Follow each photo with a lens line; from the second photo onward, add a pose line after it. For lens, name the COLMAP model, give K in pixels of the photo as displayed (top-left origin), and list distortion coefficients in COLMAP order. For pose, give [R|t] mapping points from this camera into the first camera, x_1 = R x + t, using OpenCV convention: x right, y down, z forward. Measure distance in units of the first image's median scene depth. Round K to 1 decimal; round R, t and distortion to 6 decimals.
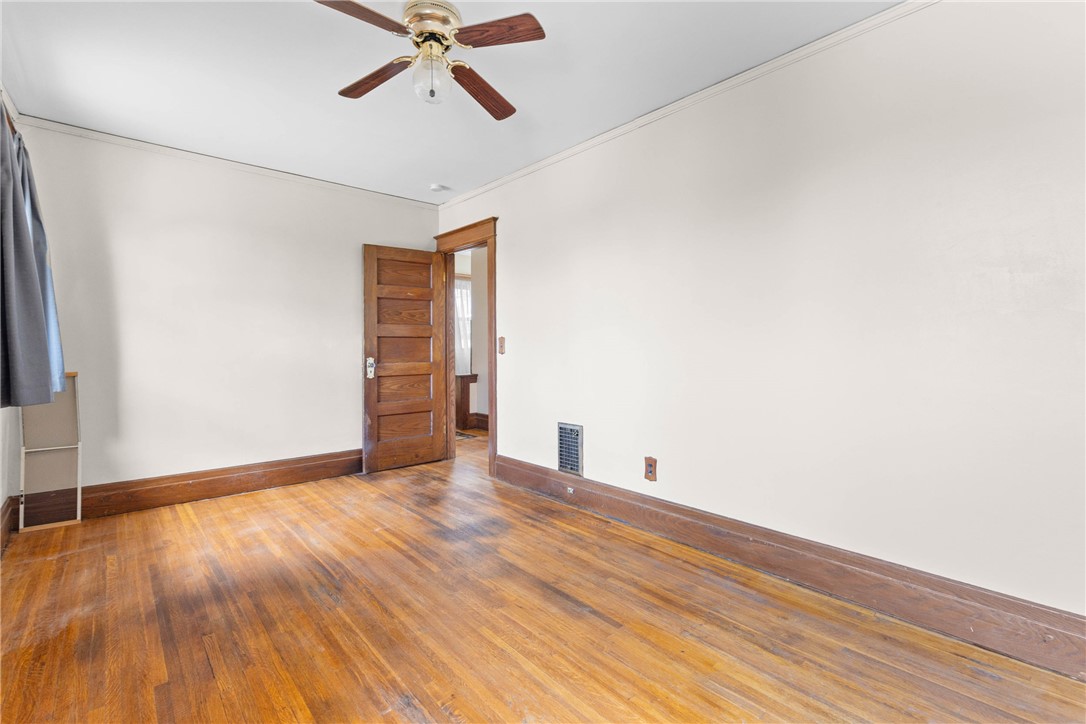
lens RADIAL K [[490.4, 0, 540.9], [0, 490.4, 349.8], [0, 0, 1]] dist [0.001662, 0.000259]
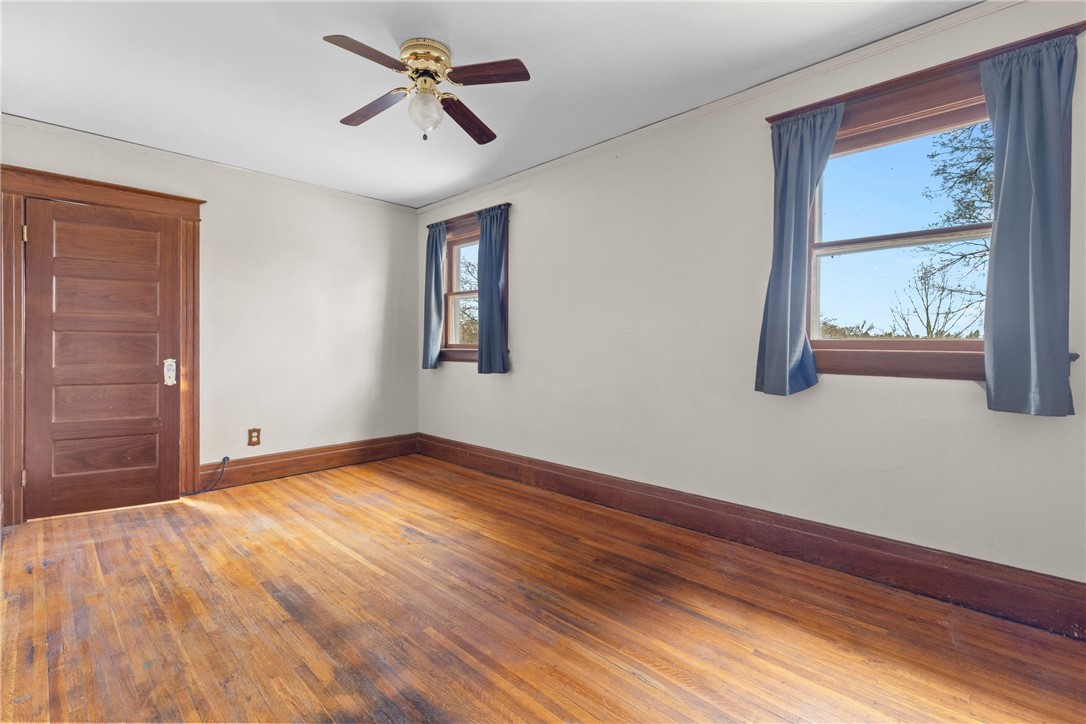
lens RADIAL K [[490.4, 0, 540.9], [0, 490.4, 349.8], [0, 0, 1]] dist [0.001662, 0.000259]
pose [[-0.996781, 0.002830, -0.080119, -0.359100], [0.001408, 0.999841, 0.017803, -0.014967], [0.080156, 0.017633, -0.996626, 1.947156]]
